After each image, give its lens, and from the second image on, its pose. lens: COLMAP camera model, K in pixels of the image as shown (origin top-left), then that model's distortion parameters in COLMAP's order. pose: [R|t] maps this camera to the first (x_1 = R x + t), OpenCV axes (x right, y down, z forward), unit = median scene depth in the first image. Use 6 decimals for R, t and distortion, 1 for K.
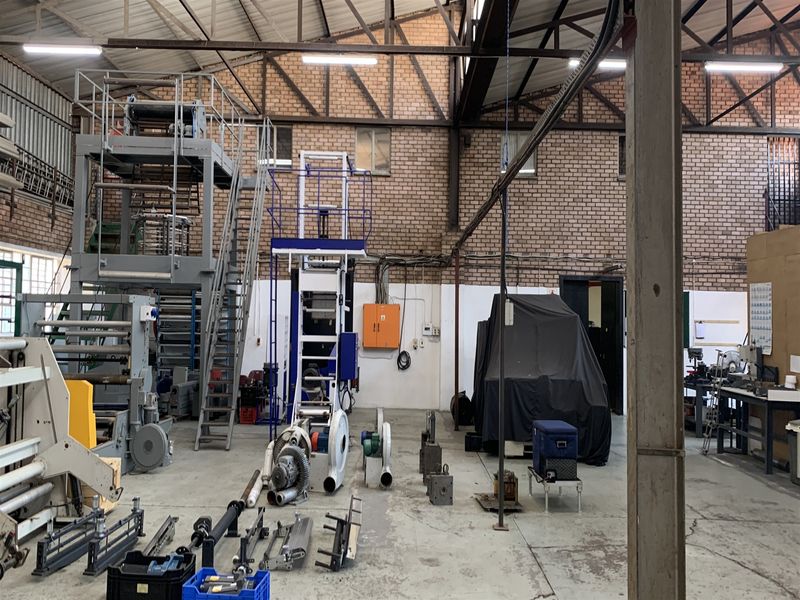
lens RADIAL K [[603.1, 0, 399.1], [0, 603.1, 304.8], [0, 0, 1]] dist [0.078843, -0.048501]
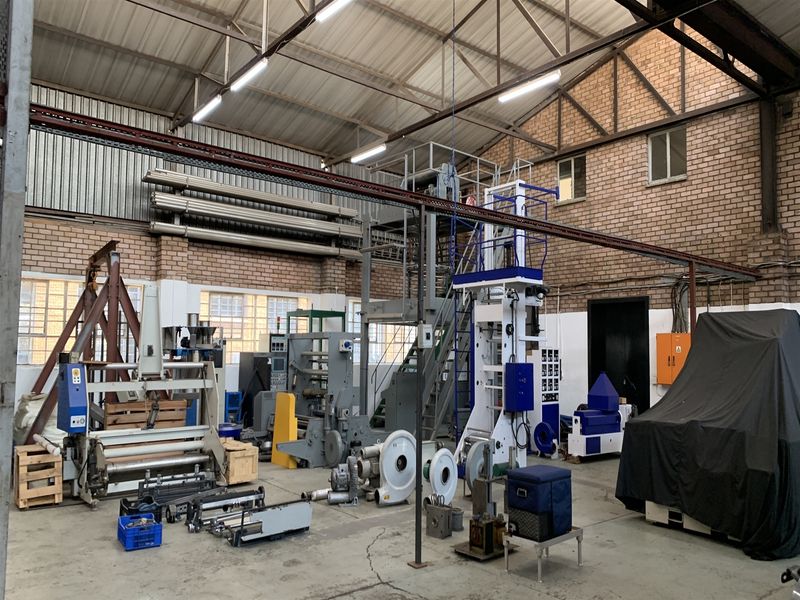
lens RADIAL K [[602.9, 0, 409.2], [0, 602.9, 324.9], [0, 0, 1]] dist [0.049647, -0.044606]
pose [[0.636235, -0.046183, -0.770112, 0.543495], [0.020547, 0.998867, -0.042926, 0.023330], [0.771222, 0.011488, 0.636463, 0.240405]]
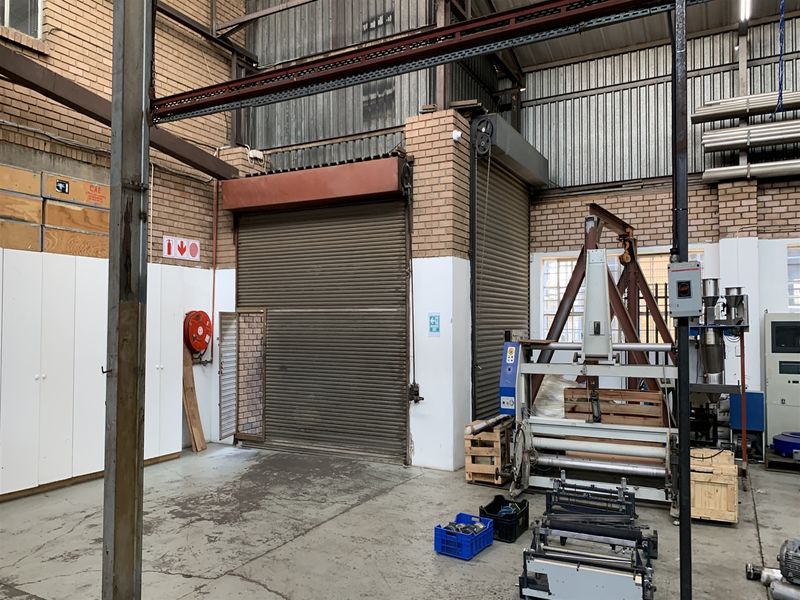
lens RADIAL K [[611.9, 0, 401.1], [0, 611.9, 317.2], [0, 0, 1]] dist [0.053465, -0.042811]
pose [[-0.465886, -0.033815, -0.884198, 0.395678], [0.009033, 0.999036, -0.042966, 0.030996], [0.884798, -0.028004, -0.465132, 0.635993]]
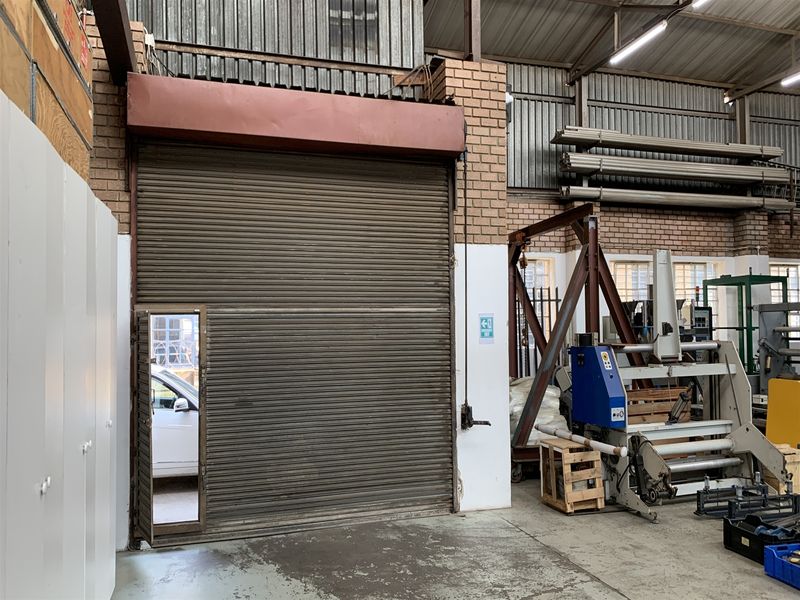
lens RADIAL K [[611.9, 0, 401.1], [0, 611.9, 317.2], [0, 0, 1]] dist [0.053465, -0.042811]
pose [[0.299458, -0.044835, -0.953056, 0.245726], [0.045572, 0.998427, -0.032651, 0.011061], [0.953021, -0.033655, 0.301030, -0.002085]]
